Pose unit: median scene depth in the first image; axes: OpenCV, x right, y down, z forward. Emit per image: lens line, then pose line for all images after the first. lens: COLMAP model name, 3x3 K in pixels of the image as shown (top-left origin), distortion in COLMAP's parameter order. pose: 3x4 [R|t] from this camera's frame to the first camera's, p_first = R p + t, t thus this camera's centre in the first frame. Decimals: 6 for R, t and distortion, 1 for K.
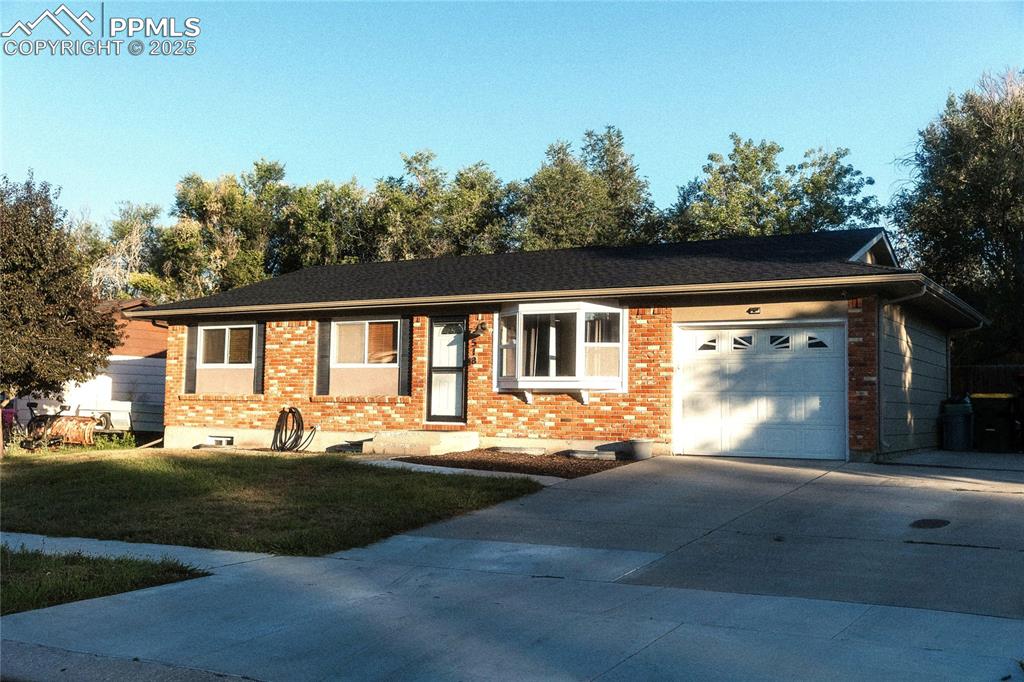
lens RADIAL K [[1078.9, 0, 489.0], [0, 1078.9, 313.5], [0, 0, 1]] dist [0.025704, 0.000000]
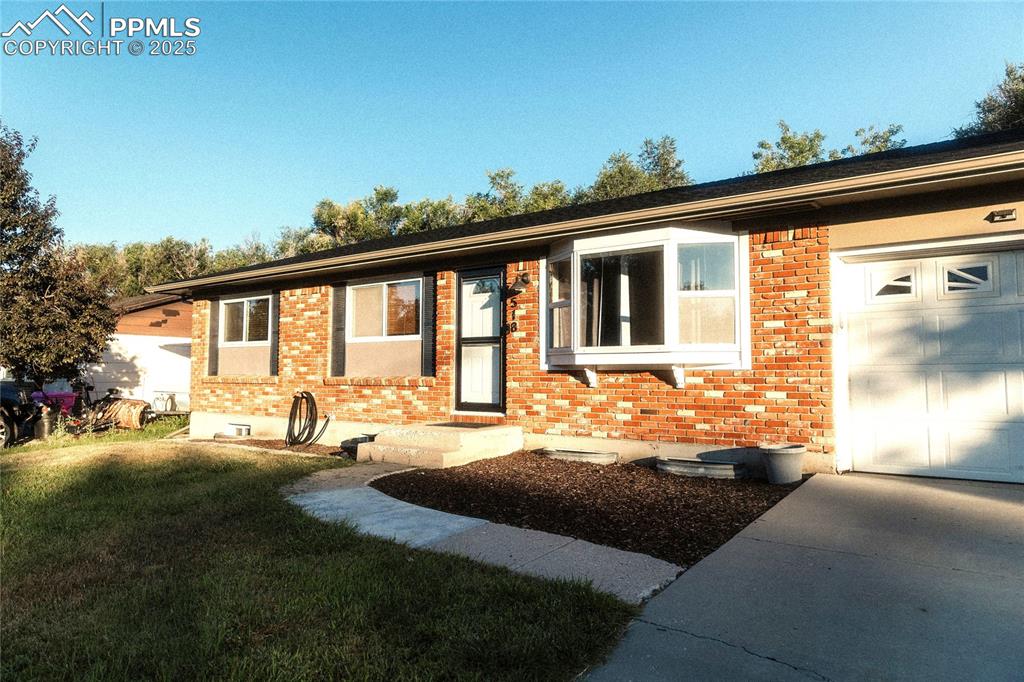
lens RADIAL K [[664.5, 0, 511.6], [0, 664.5, 338.9], [0, 0, 1]] dist [-0.009429, 0.000133]
pose [[0.995792, -0.020439, -0.089332, 0.022739], [0.023356, 0.999223, 0.031733, 0.035777], [0.088614, -0.033686, 0.995496, 0.534301]]
